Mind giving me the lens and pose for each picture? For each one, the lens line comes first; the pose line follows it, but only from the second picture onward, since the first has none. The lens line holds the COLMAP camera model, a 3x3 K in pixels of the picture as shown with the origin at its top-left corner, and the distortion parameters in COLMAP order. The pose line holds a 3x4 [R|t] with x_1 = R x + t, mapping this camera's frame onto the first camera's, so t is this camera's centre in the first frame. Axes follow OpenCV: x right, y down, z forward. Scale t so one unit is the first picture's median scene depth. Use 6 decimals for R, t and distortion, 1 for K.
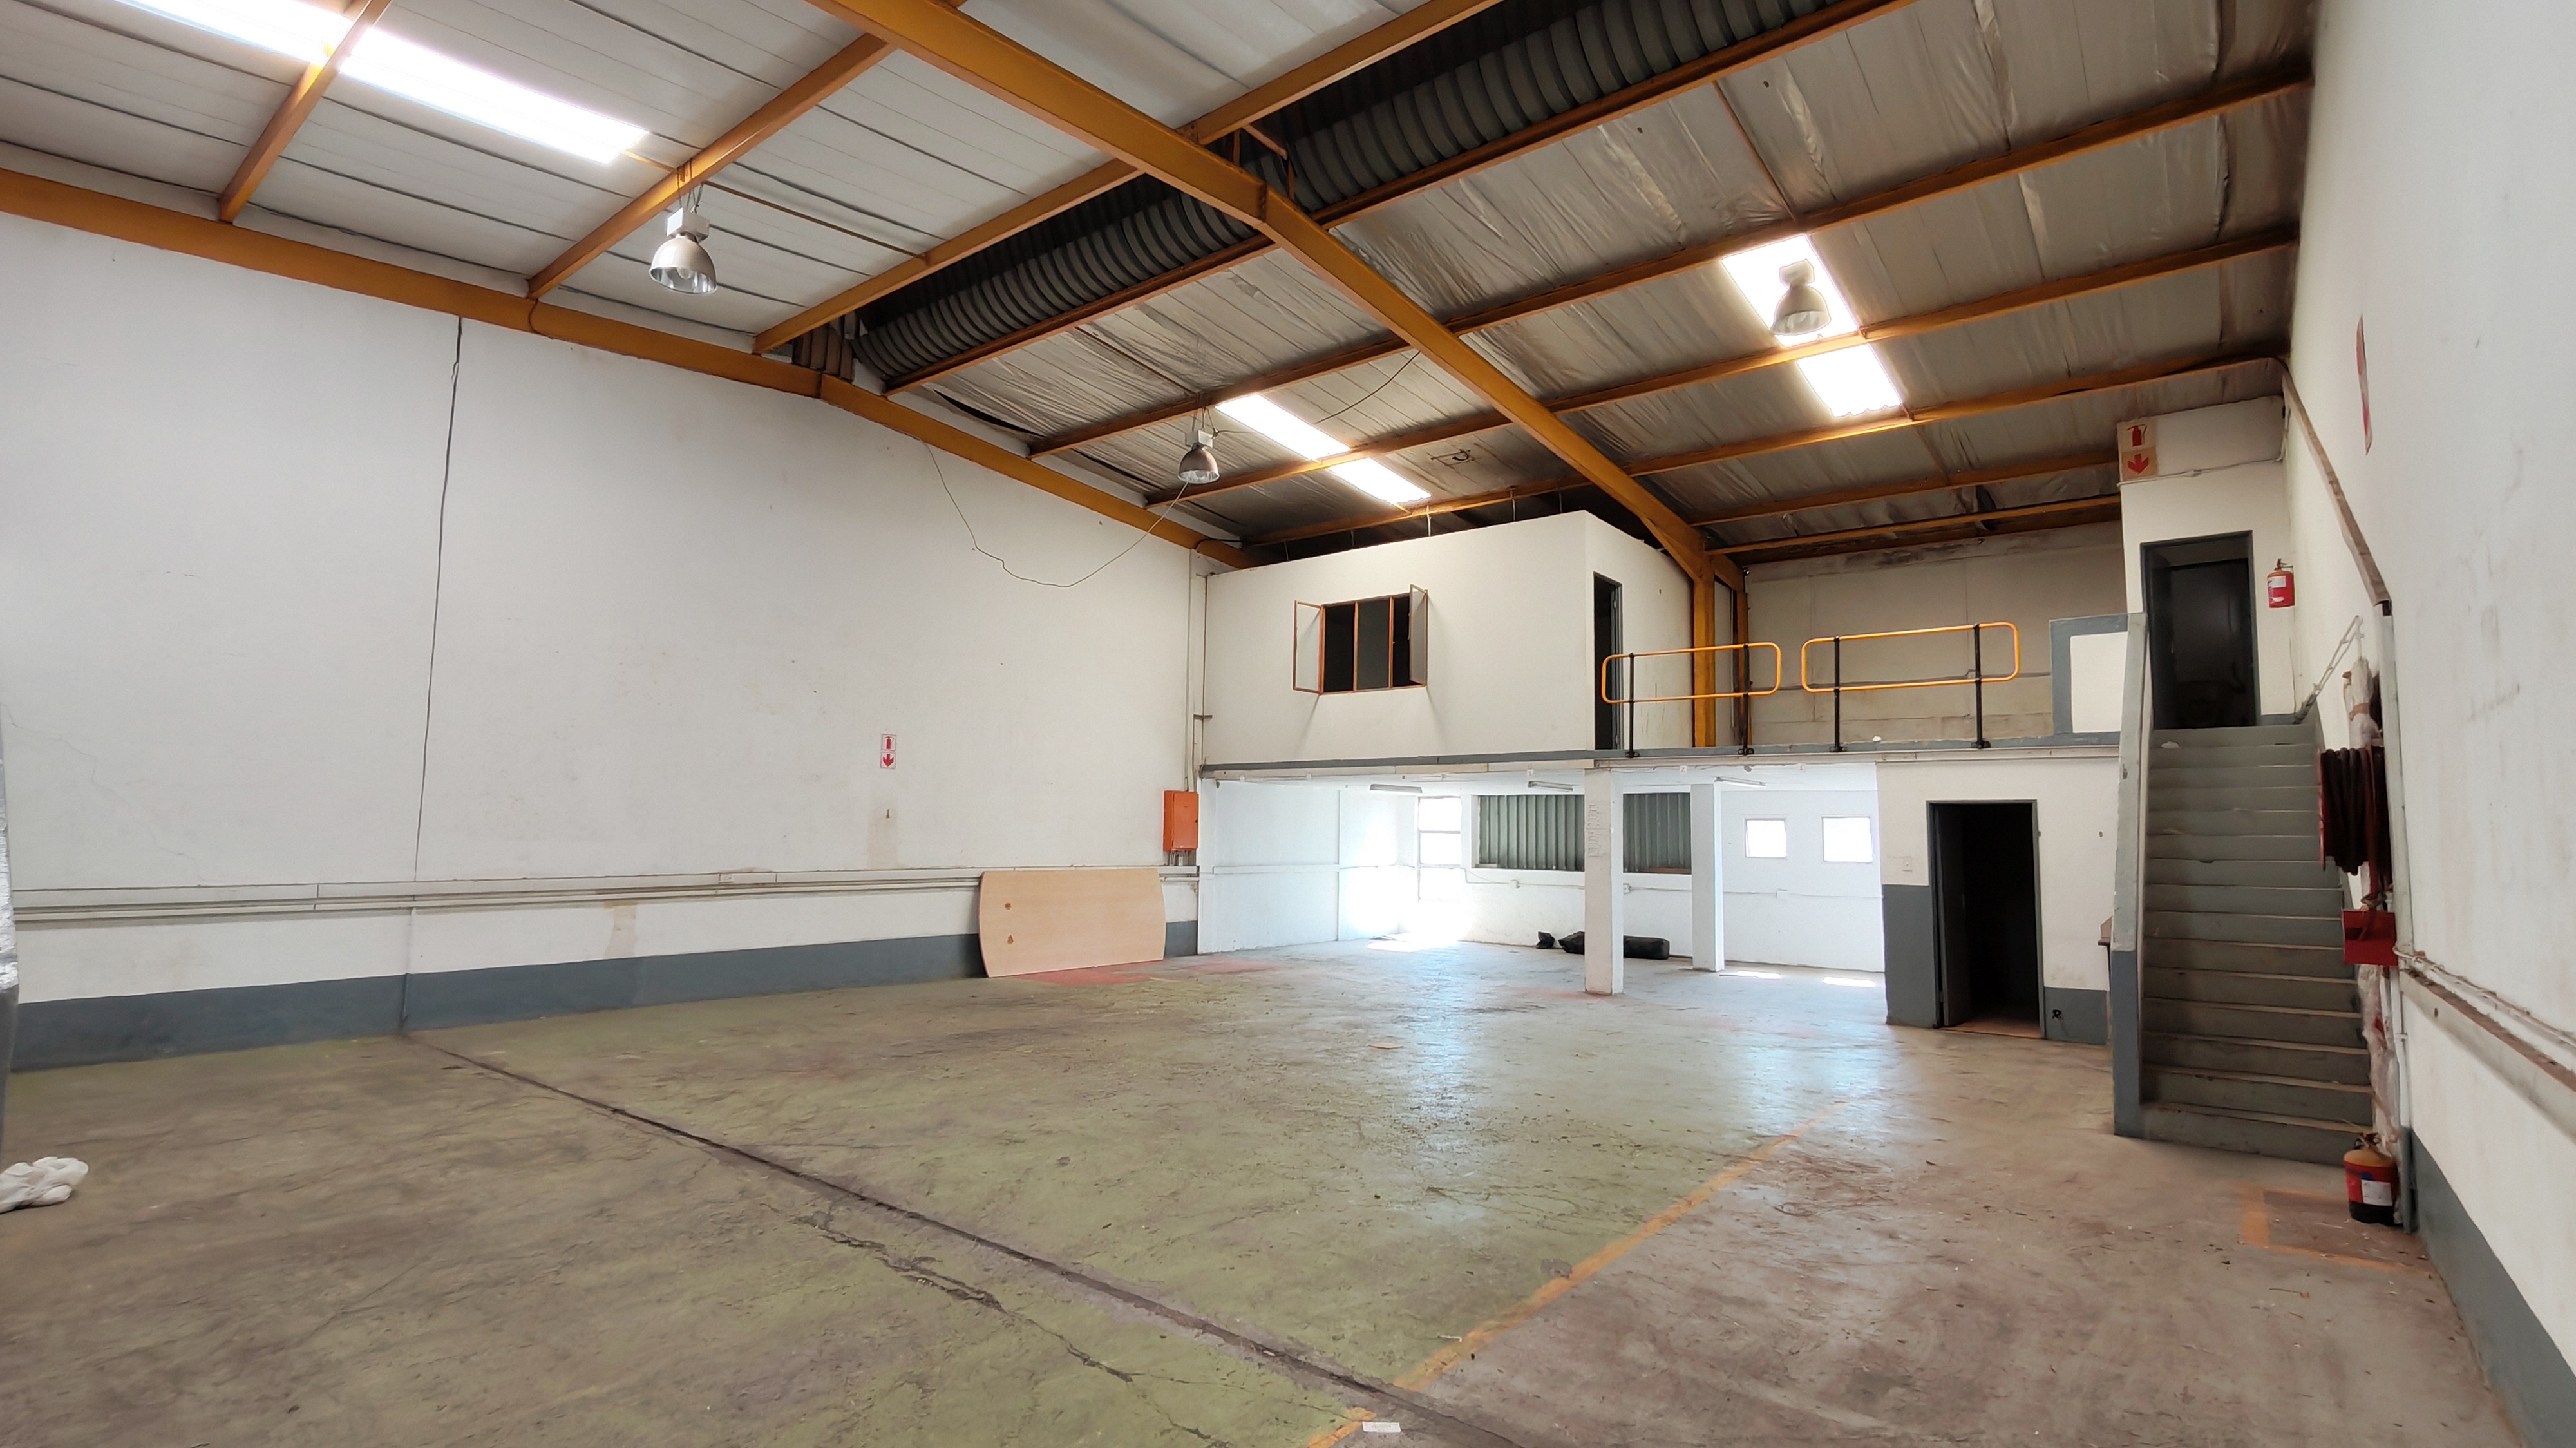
lens RADIAL K [[1180.0, 0, 1289.6], [0, 1180.0, 739.1], [0, 0, 1]] dist [-0.001823, -0.000399]
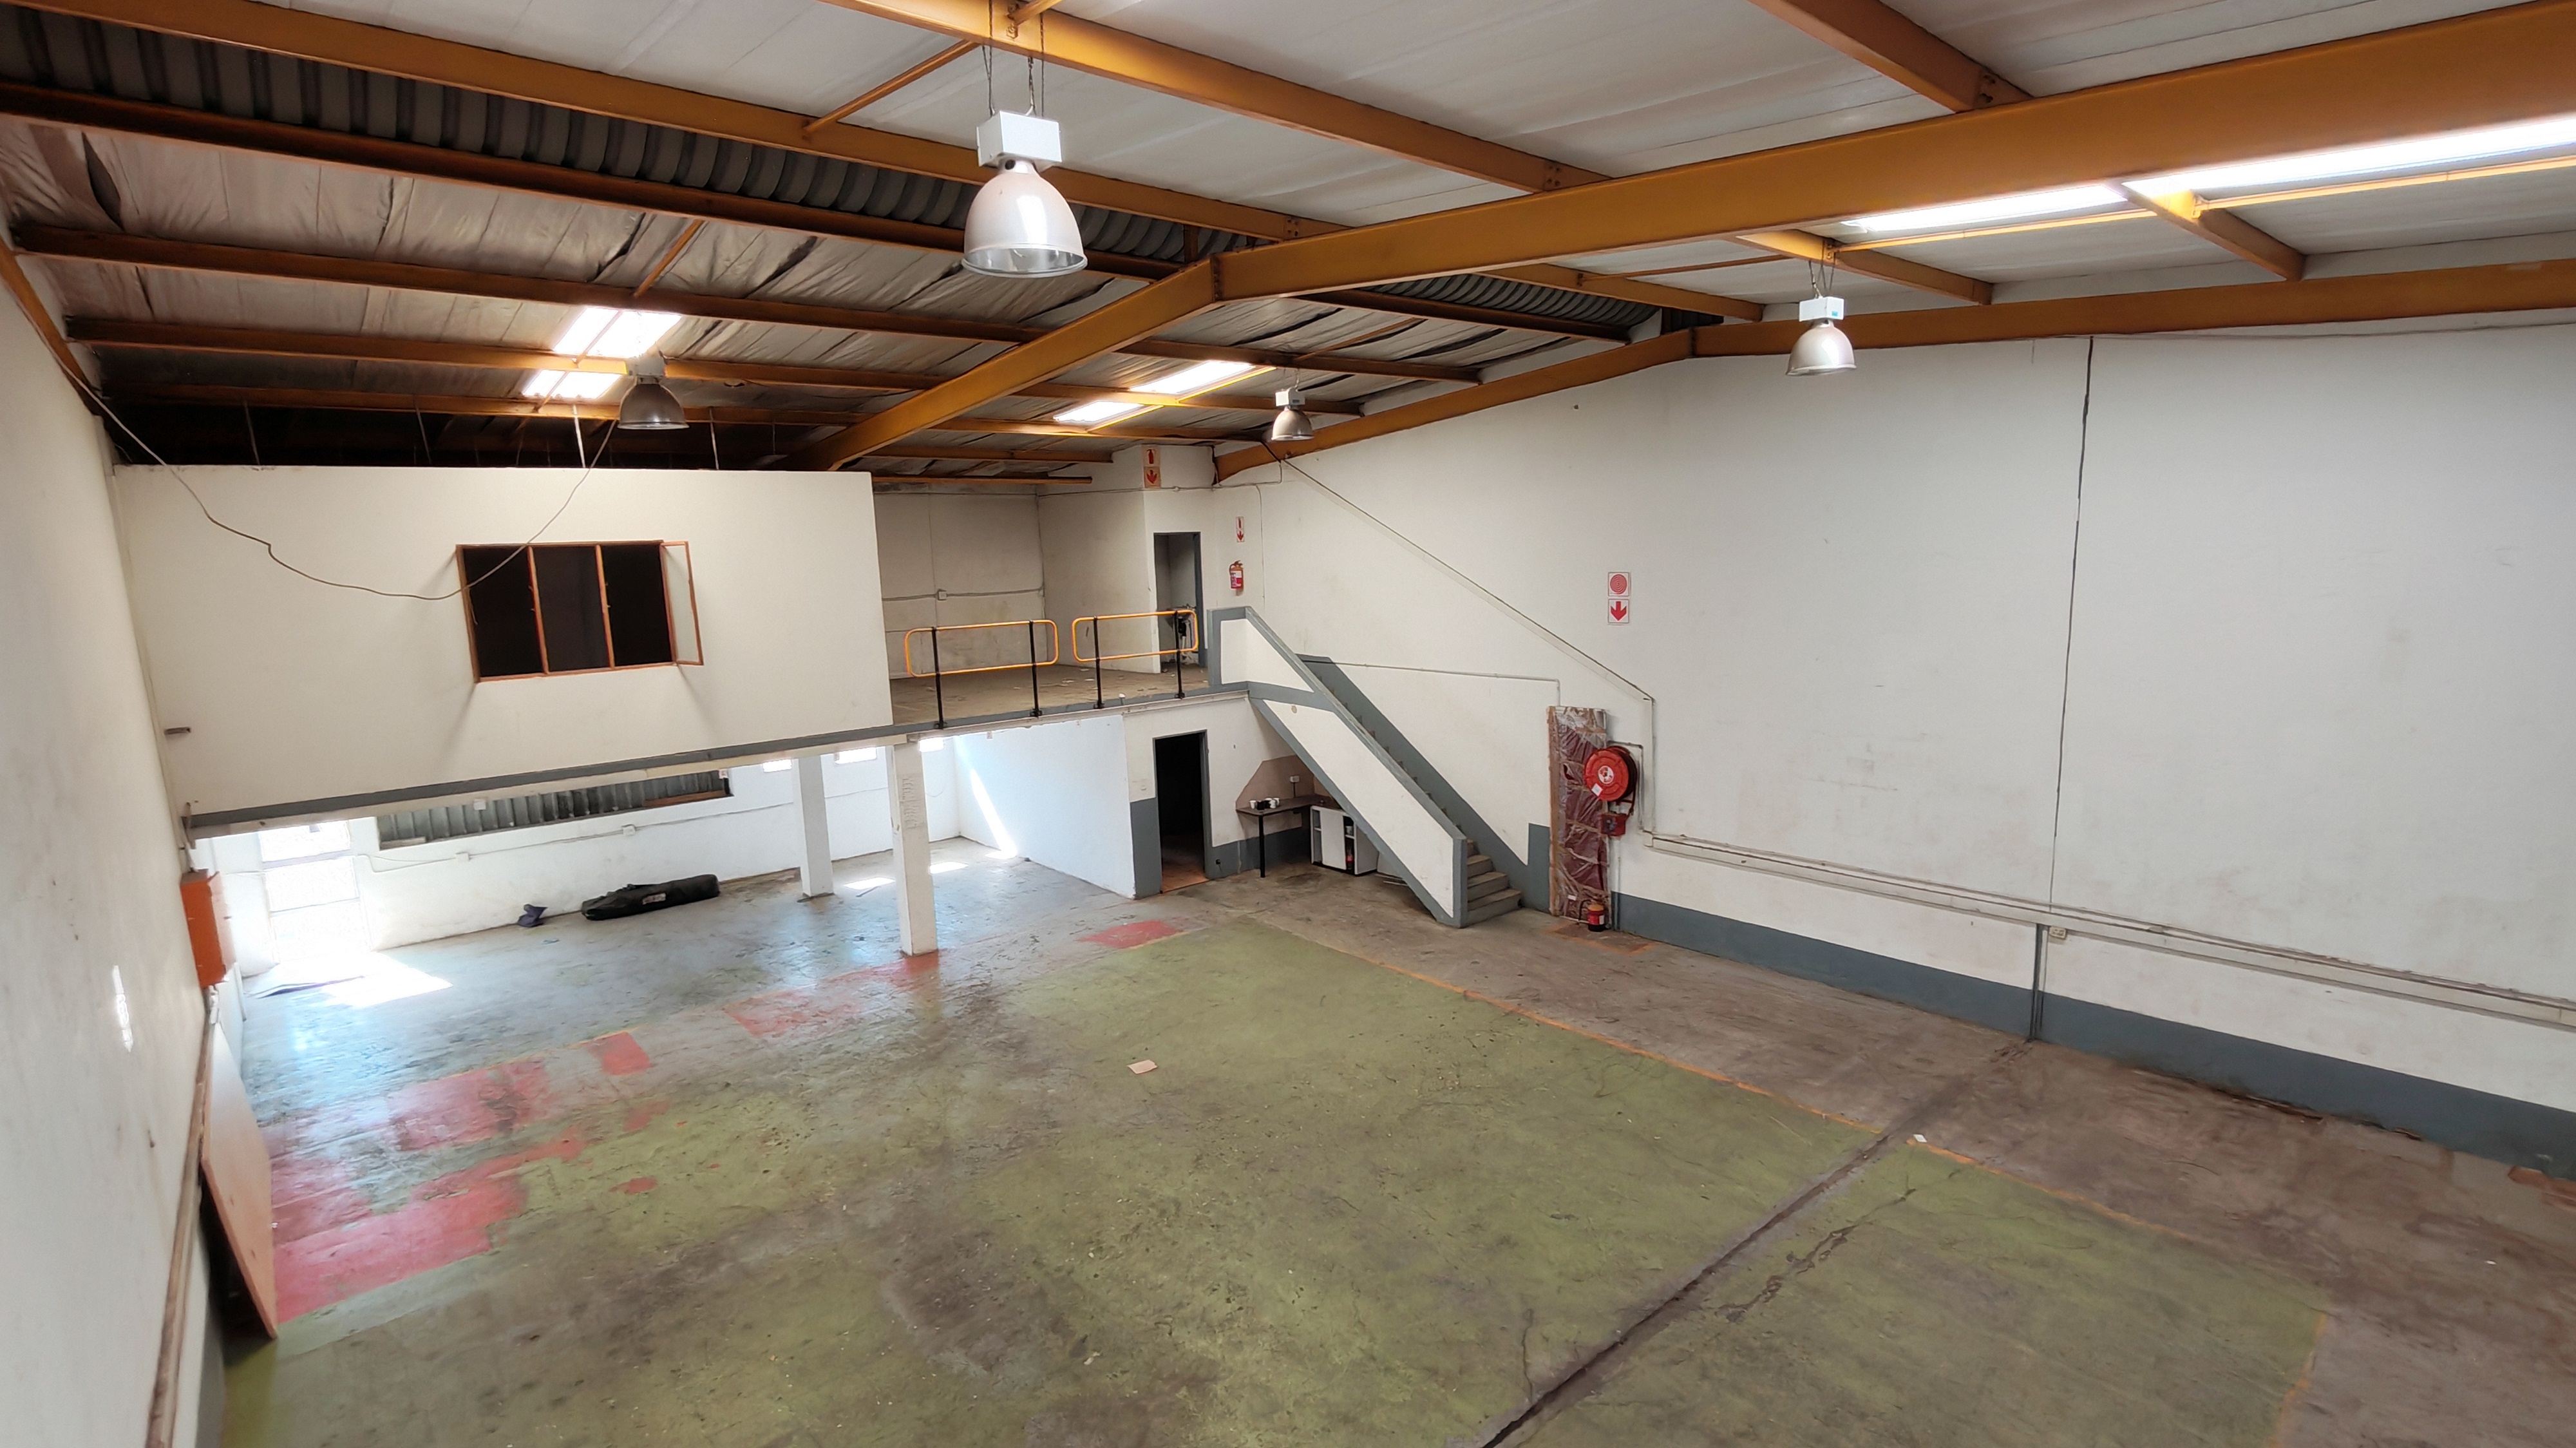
lens RADIAL K [[1180.0, 0, 1289.3], [0, 1180.0, 741.8], [0, 0, 1]] dist [-0.001823, -0.000399]
pose [[0.189721, -0.183404, 0.964556, -0.658589], [-0.044943, 0.979747, 0.195132, -0.189638], [-0.980809, -0.080371, 0.177636, 0.507930]]
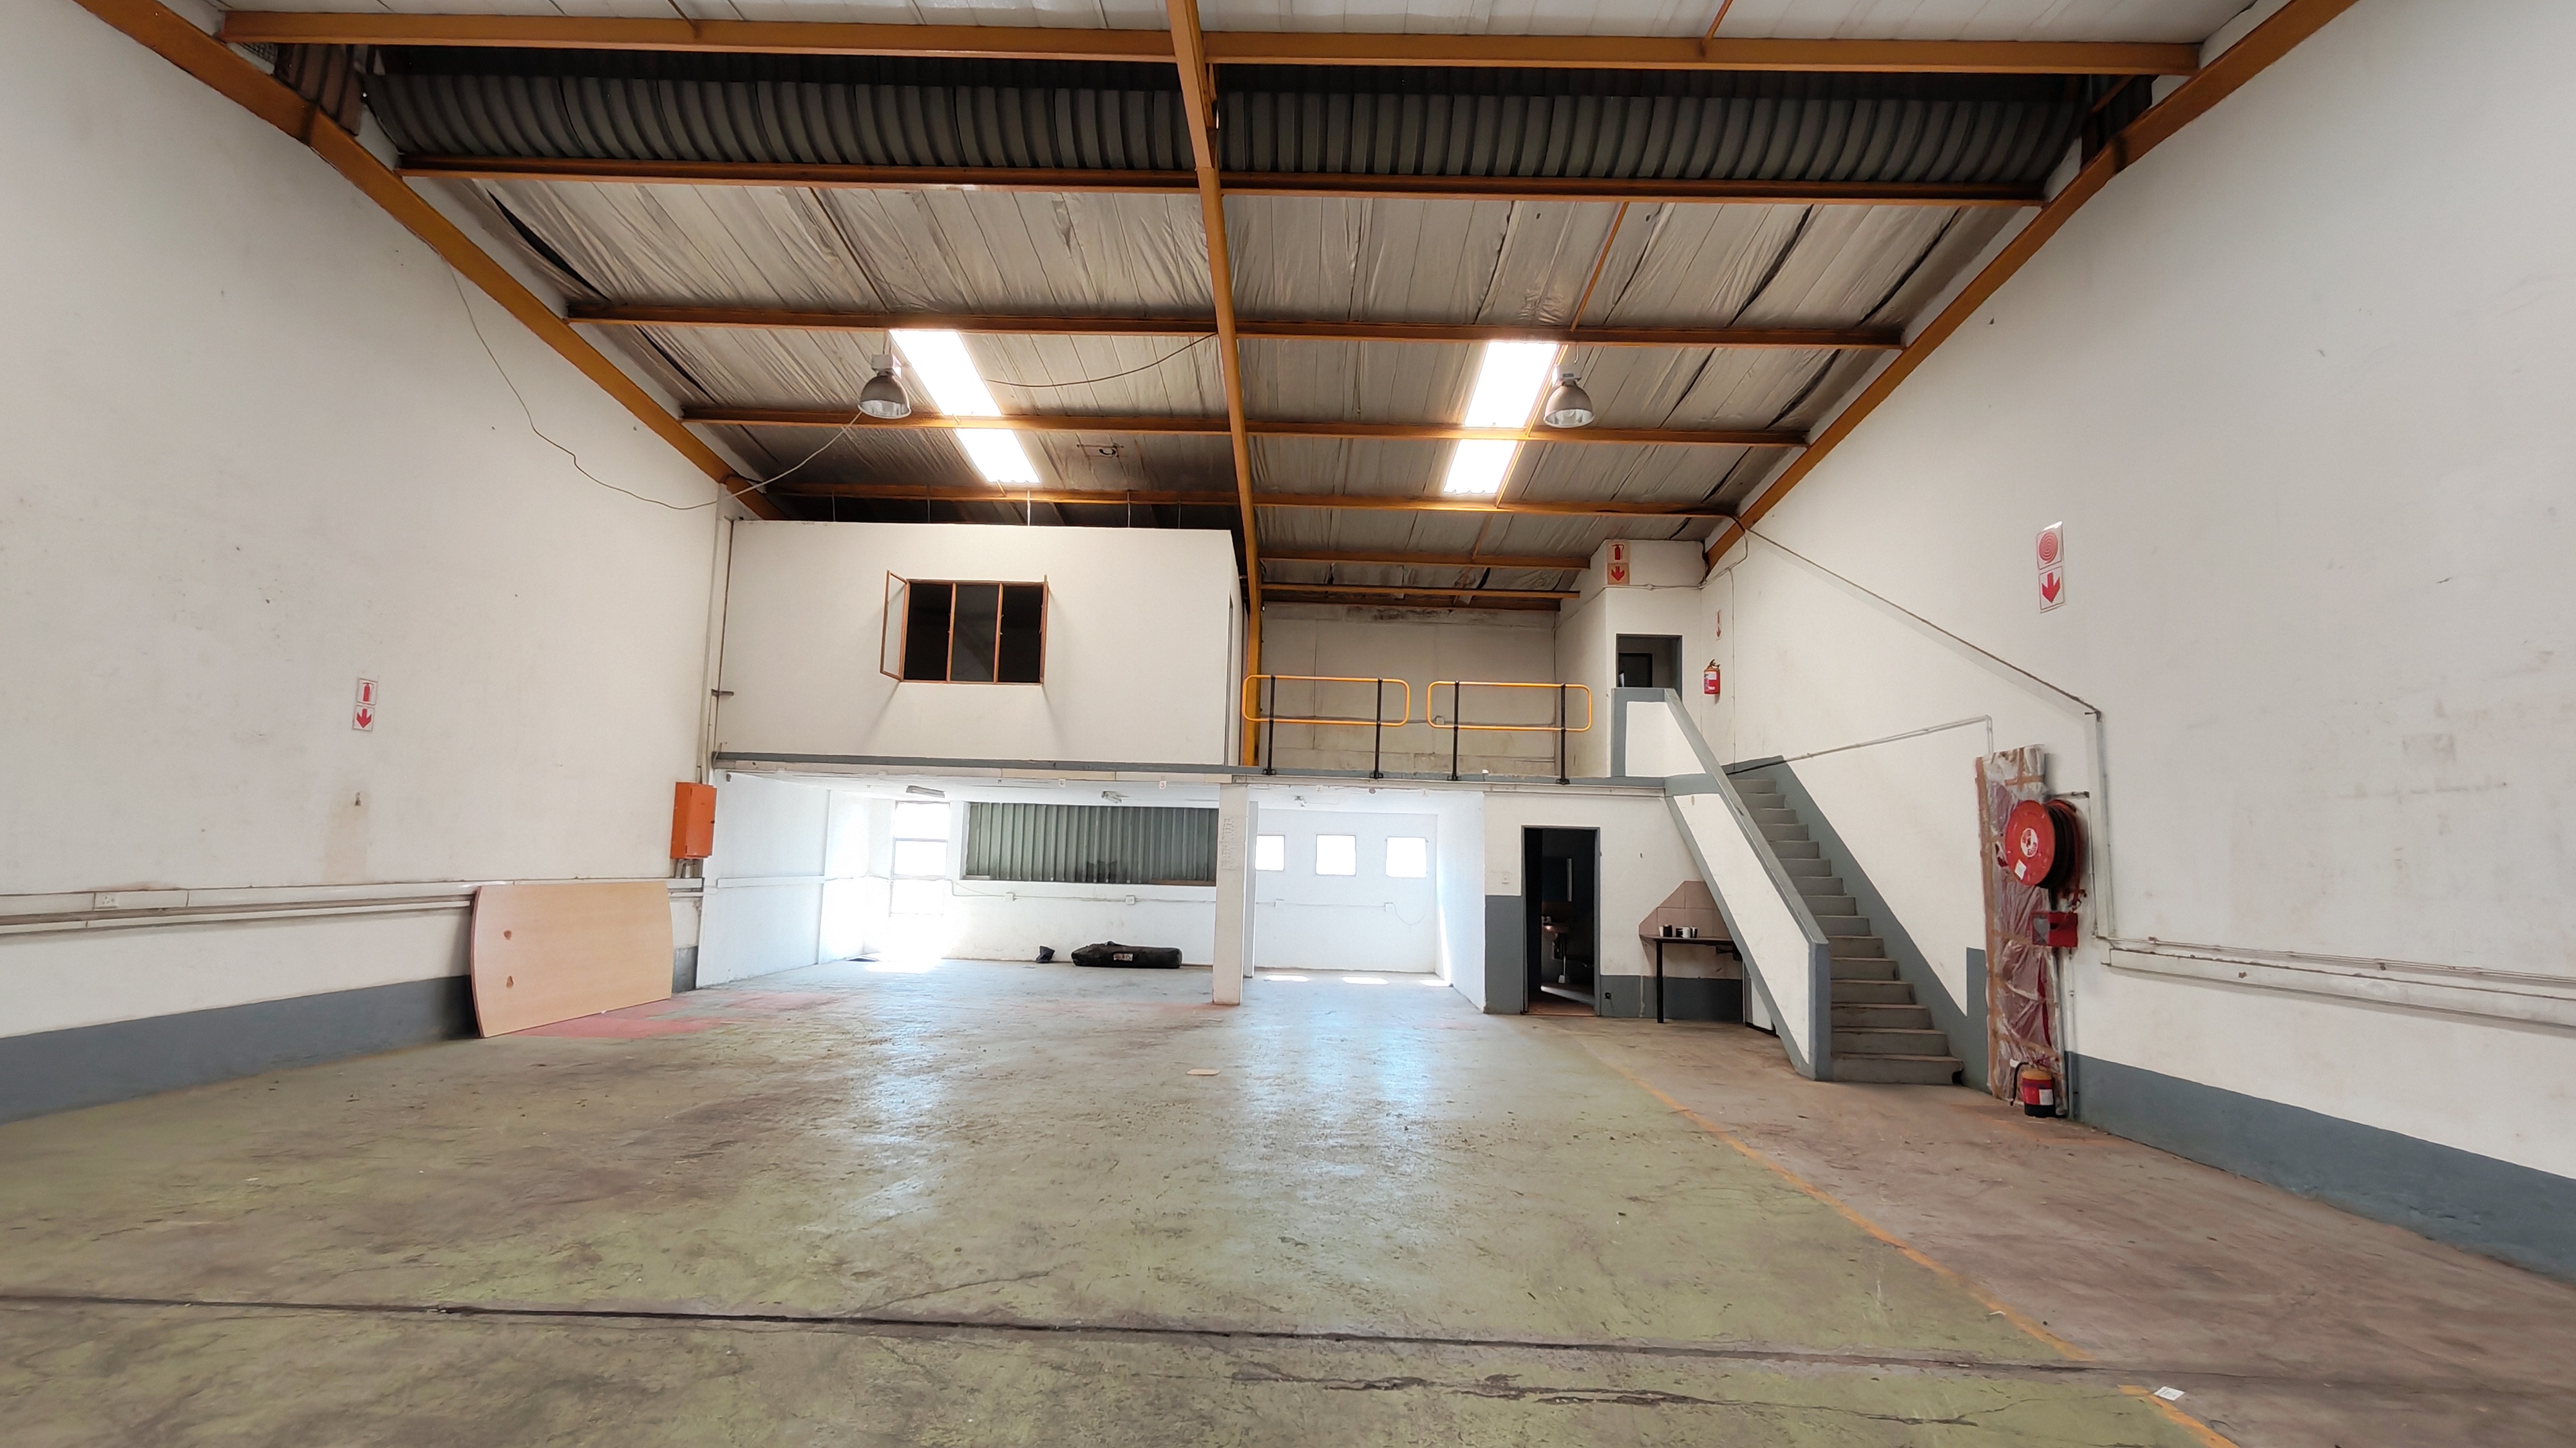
lens RADIAL K [[1180.0, 0, 1290.2], [0, 1180.0, 737.8], [0, 0, 1]] dist [-0.001823, -0.000399]
pose [[0.790674, 0.072696, 0.607907, -0.330132], [-0.067091, 0.997234, -0.031992, 0.015068], [-0.608551, -0.015490, 0.793364, 0.161007]]
